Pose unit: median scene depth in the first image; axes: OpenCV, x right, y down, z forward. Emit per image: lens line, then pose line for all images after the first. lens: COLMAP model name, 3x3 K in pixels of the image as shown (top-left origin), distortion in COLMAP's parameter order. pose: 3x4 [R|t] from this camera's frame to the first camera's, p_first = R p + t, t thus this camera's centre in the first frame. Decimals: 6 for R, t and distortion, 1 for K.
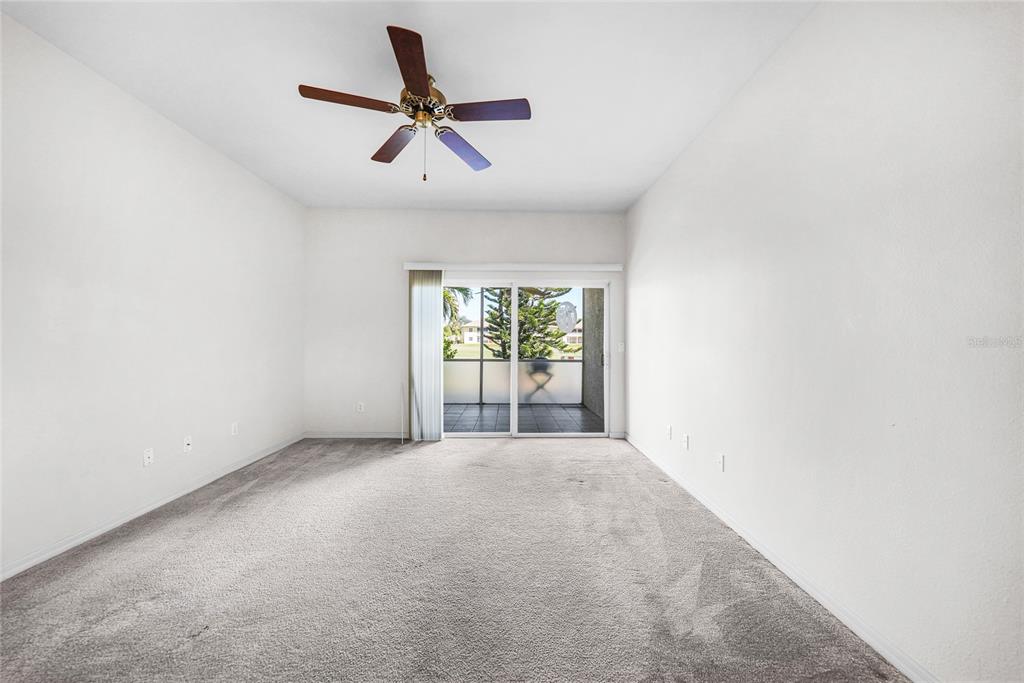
lens RADIAL K [[361.3, 0, 519.7], [0, 361.3, 339.0], [0, 0, 1]] dist [-0.028751, 0.006801]
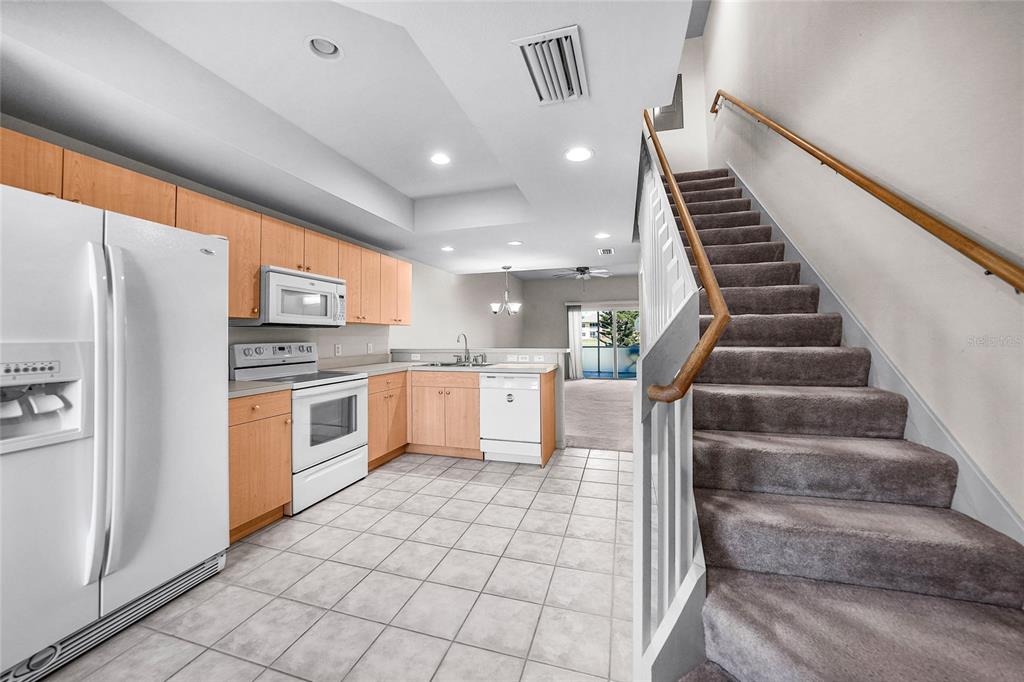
lens RADIAL K [[373.9, 0, 516.1], [0, 373.9, 329.8], [0, 0, 1]] dist [-0.001776, -0.000175]
pose [[0.951396, -0.018896, -0.307391, 0.119730], [0.014990, 0.999774, -0.015065, -0.003354], [0.307606, 0.009725, 0.951464, -1.394105]]
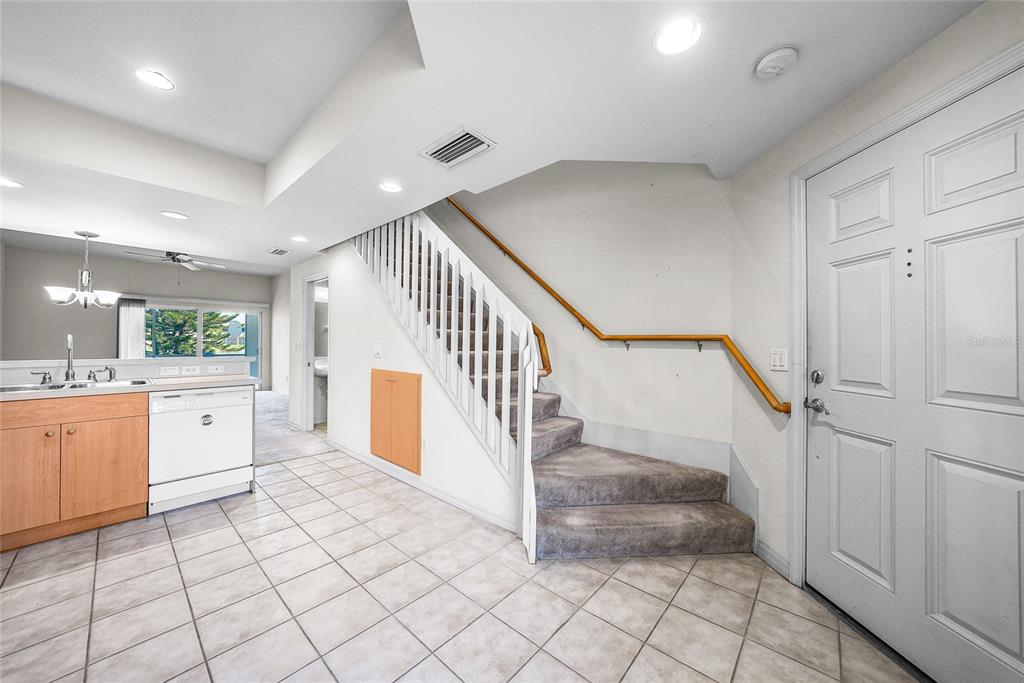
lens RADIAL K [[361.3, 0, 519.7], [0, 361.3, 339.0], [0, 0, 1]] dist [-0.028751, 0.006801]
pose [[0.676182, 0.008241, 0.736689, -0.246326], [-0.005788, 0.999966, -0.005873, -0.006124], [-0.736712, -0.000292, 0.676207, -1.429125]]
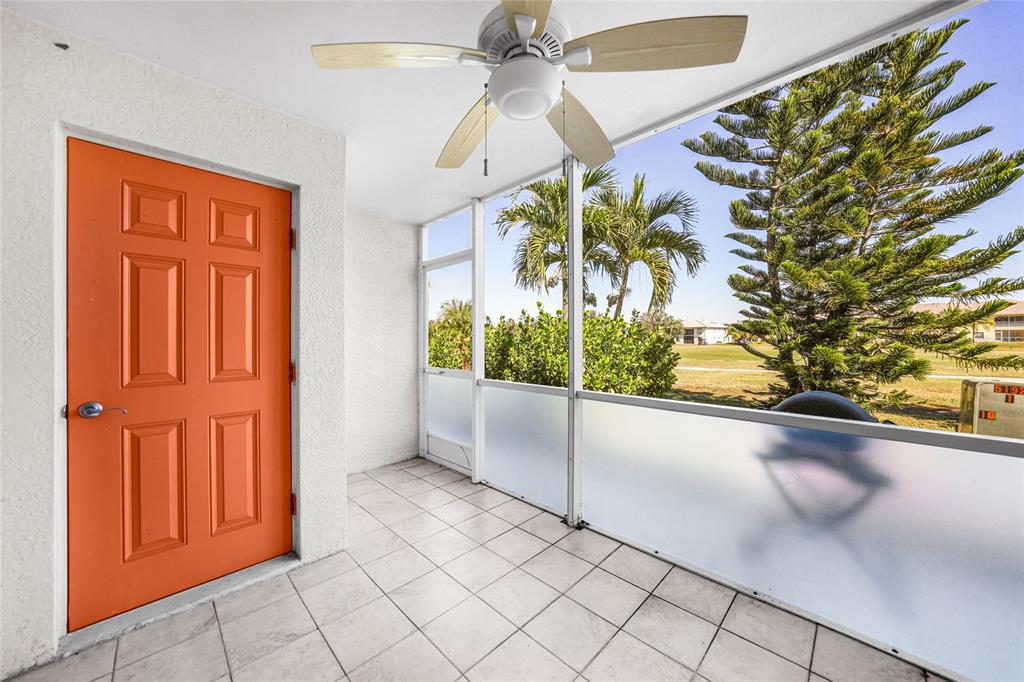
lens RADIAL K [[361.3, 0, 519.7], [0, 361.3, 338.5], [0, 0, 1]] dist [-0.028751, 0.006801]
pose [[0.691477, -0.008651, -0.722347, 0.168167], [0.007300, 0.999961, -0.004987, 0.020374], [0.722362, -0.001825, 0.691513, 1.199542]]
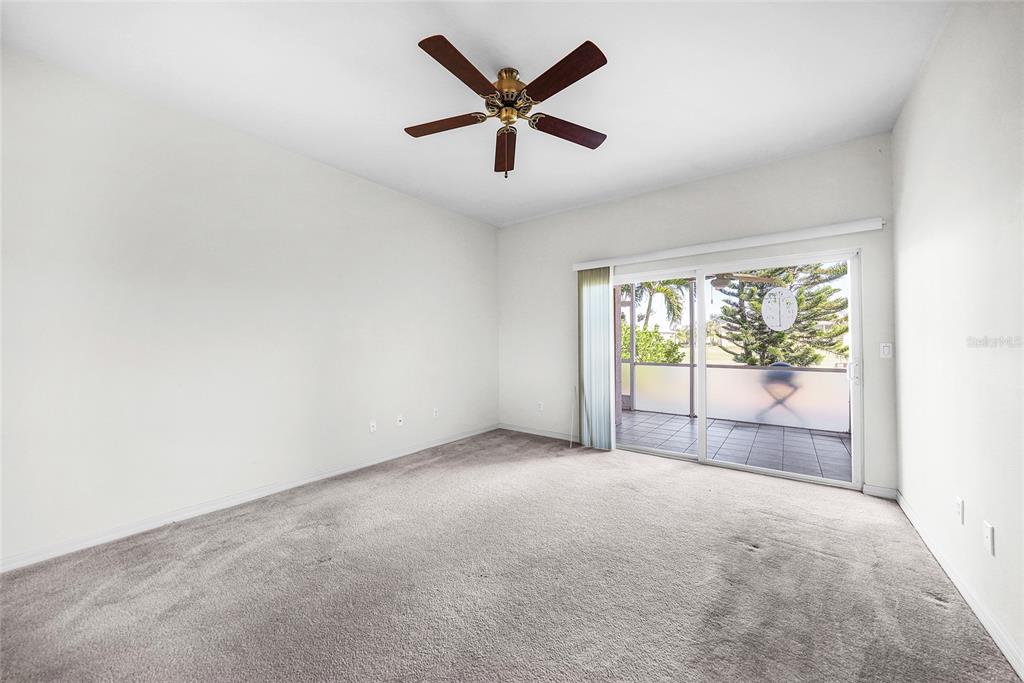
lens RADIAL K [[361.3, 0, 519.7], [0, 361.3, 339.0], [0, 0, 1]] dist [-0.028751, 0.006801]
pose [[0.778536, -0.013165, -0.627462, 0.182862], [0.009804, 0.999913, -0.008816, 0.000409], [0.627524, 0.000712, 0.778597, 0.135322]]
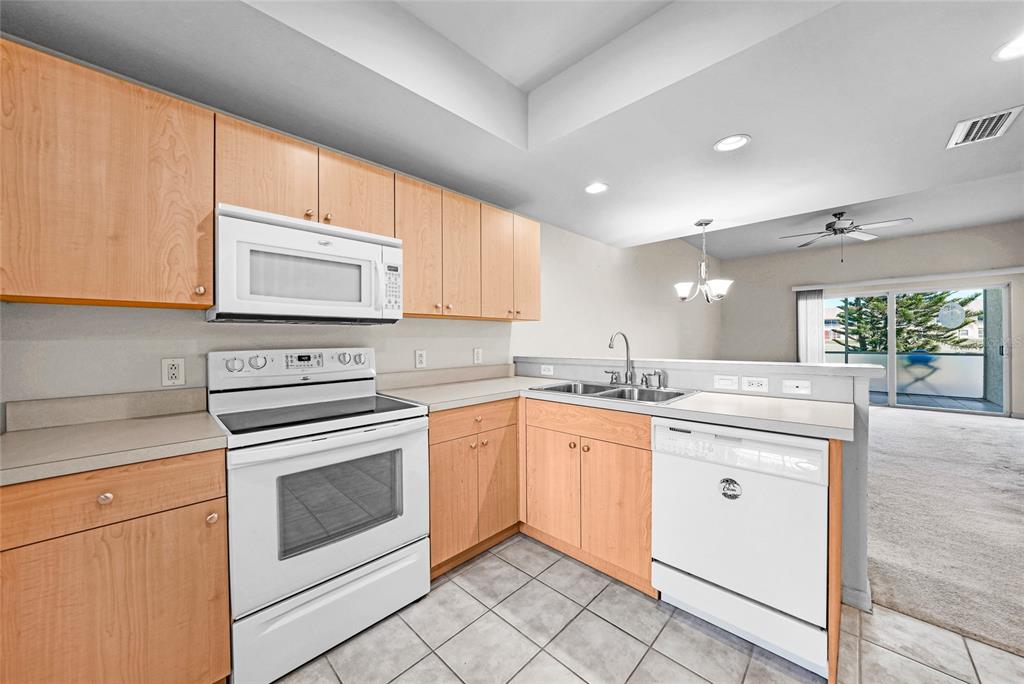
lens RADIAL K [[359.5, 0, 512.0], [0, 359.5, 342.0], [0, 0, 1]] dist [-0.030381, 0.007186]
pose [[0.694877, -0.005928, -0.719104, -0.060520], [0.016419, 0.999836, 0.007624, -0.003047], [0.718941, -0.017105, 0.694861, -0.959950]]
